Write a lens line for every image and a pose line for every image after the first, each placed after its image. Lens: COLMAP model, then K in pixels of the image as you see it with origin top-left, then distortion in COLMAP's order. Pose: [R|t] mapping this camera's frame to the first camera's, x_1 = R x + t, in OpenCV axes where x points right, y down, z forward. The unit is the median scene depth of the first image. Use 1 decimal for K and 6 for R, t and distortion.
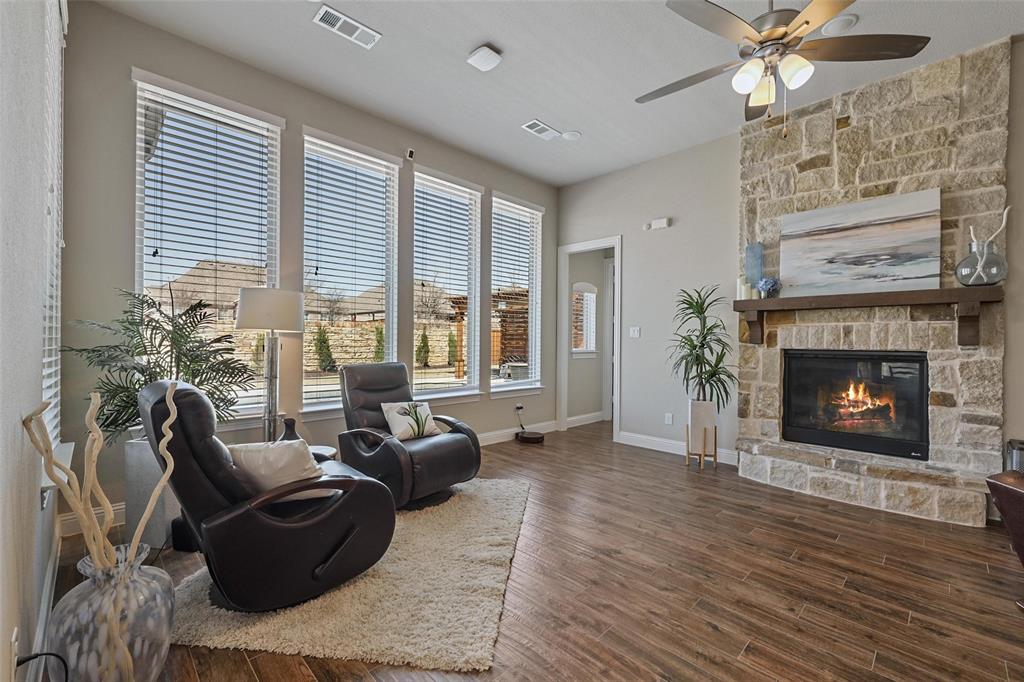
lens RADIAL K [[428.4, 0, 509.3], [0, 428.4, 342.4], [0, 0, 1]] dist [-0.004216, -0.000116]
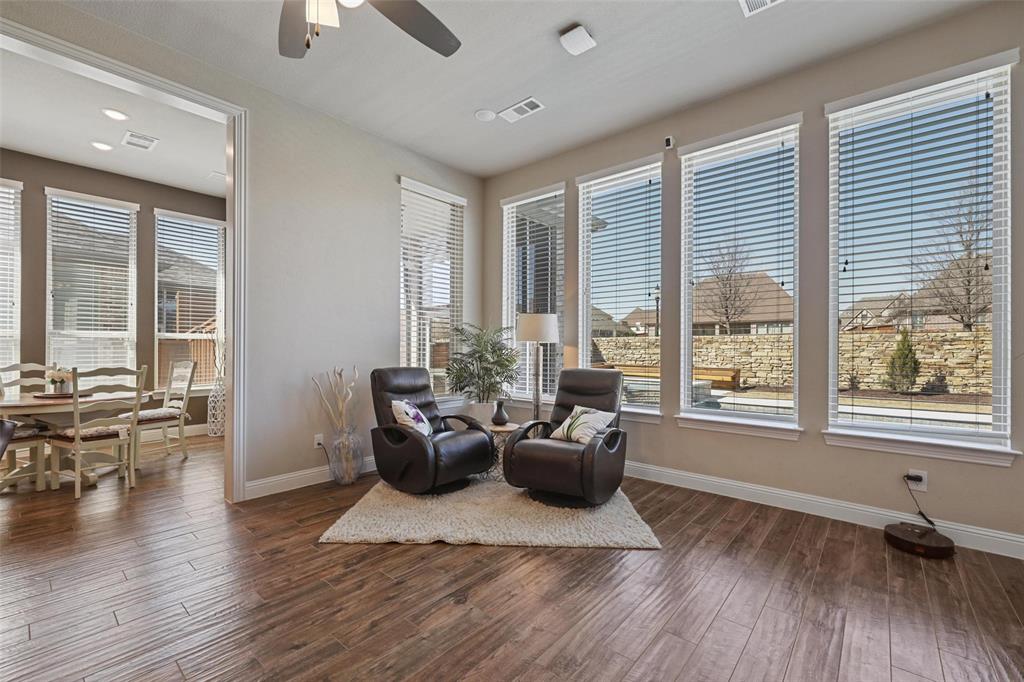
lens RADIAL K [[428.4, 0, 510.8], [0, 428.4, 344.1], [0, 0, 1]] dist [-0.004216, -0.000116]
pose [[0.087587, -0.019688, -0.995962, 0.682089], [-0.009026, 0.999748, -0.020556, 0.008089], [0.996116, 0.010790, 0.087388, 0.640192]]
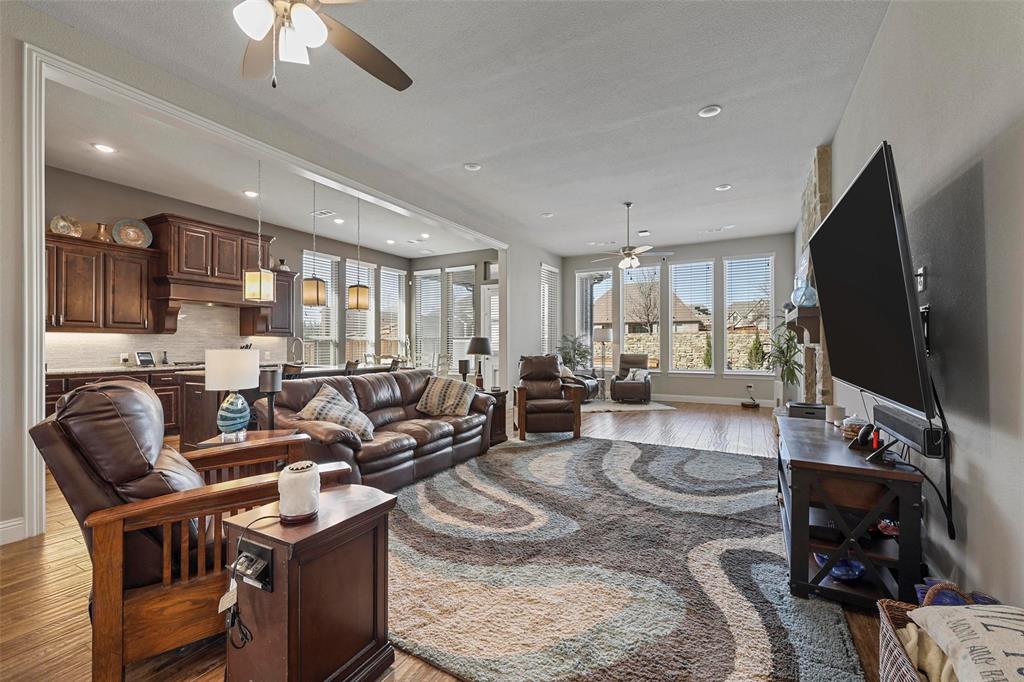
lens RADIAL K [[428.4, 0, 510.6], [0, 428.4, 344.1], [0, 0, 1]] dist [-0.004216, -0.000116]
pose [[0.291641, -0.016241, -0.956390, 1.750967], [0.002311, 0.999865, -0.016275, 0.028761], [0.956525, 0.002536, 0.291639, -0.413301]]
